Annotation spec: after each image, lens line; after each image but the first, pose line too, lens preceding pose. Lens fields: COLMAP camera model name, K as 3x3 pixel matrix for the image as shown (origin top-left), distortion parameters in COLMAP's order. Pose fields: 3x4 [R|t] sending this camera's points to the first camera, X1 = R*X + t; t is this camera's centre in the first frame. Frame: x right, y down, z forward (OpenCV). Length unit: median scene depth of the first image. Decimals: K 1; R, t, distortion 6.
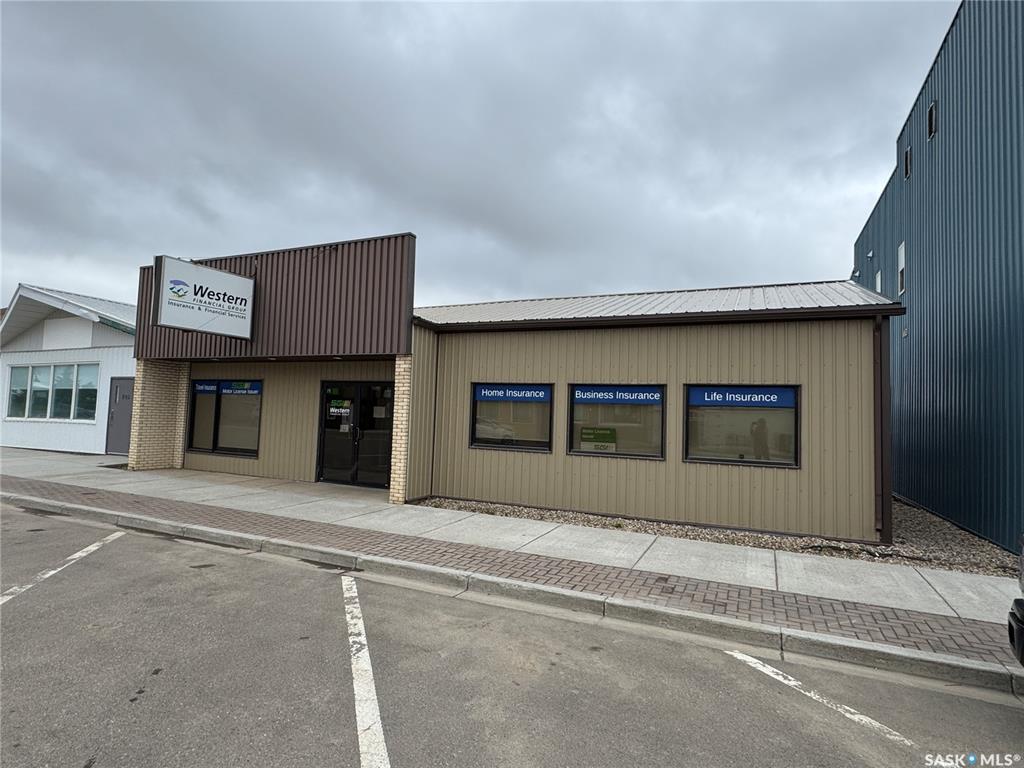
lens RADIAL K [[551.1, 0, 513.4], [0, 551.1, 387.5], [0, 0, 1]] dist [-0.002974, 0.000417]
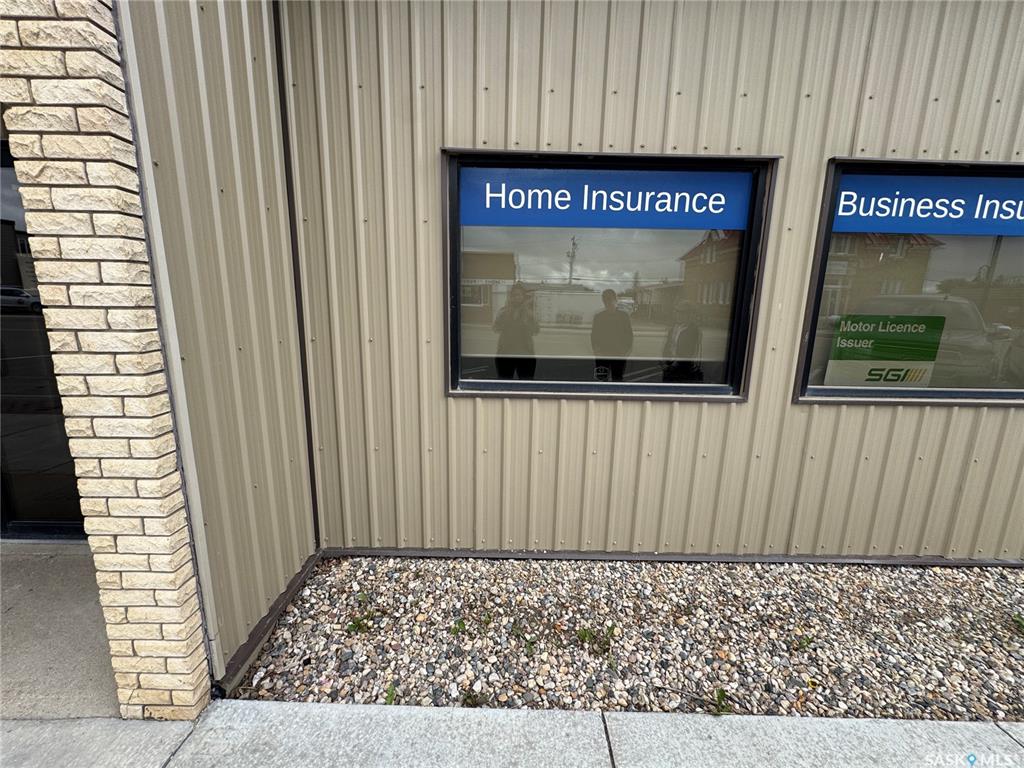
lens RADIAL K [[407.5, 0, 517.6], [0, 407.5, 384.3], [0, 0, 1]] dist [-0.003390, 0.000370]
pose [[0.907718, -0.093628, 0.409001, -0.139110], [-0.013911, 0.967534, 0.252358, 0.053175], [-0.419350, -0.234760, 0.876945, 0.844433]]
